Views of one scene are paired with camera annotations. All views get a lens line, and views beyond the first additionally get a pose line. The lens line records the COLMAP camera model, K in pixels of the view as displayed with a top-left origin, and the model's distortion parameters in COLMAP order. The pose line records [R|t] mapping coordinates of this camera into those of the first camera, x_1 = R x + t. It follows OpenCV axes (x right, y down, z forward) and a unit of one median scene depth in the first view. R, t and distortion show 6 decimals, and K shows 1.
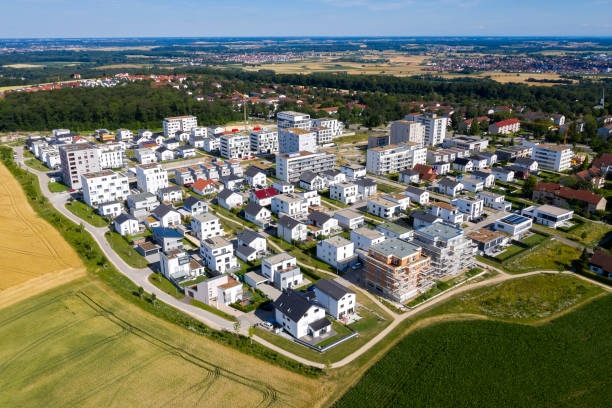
lens RADIAL K [[485.3, 0, 306.8], [0, 485.3, 197.4], [0, 0, 1]] dist [-0.006604, -0.004186]
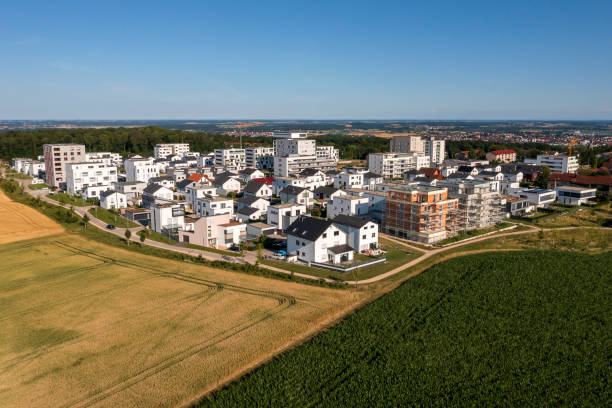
lens RADIAL K [[485.3, 0, 306.8], [0, 485.3, 197.4], [0, 0, 1]] dist [-0.006604, -0.004186]
pose [[0.999606, 0.000376, 0.028074, -0.039555], [0.004285, 0.986153, -0.165782, 0.222340], [-0.027747, 0.165837, 0.985763, 0.107582]]
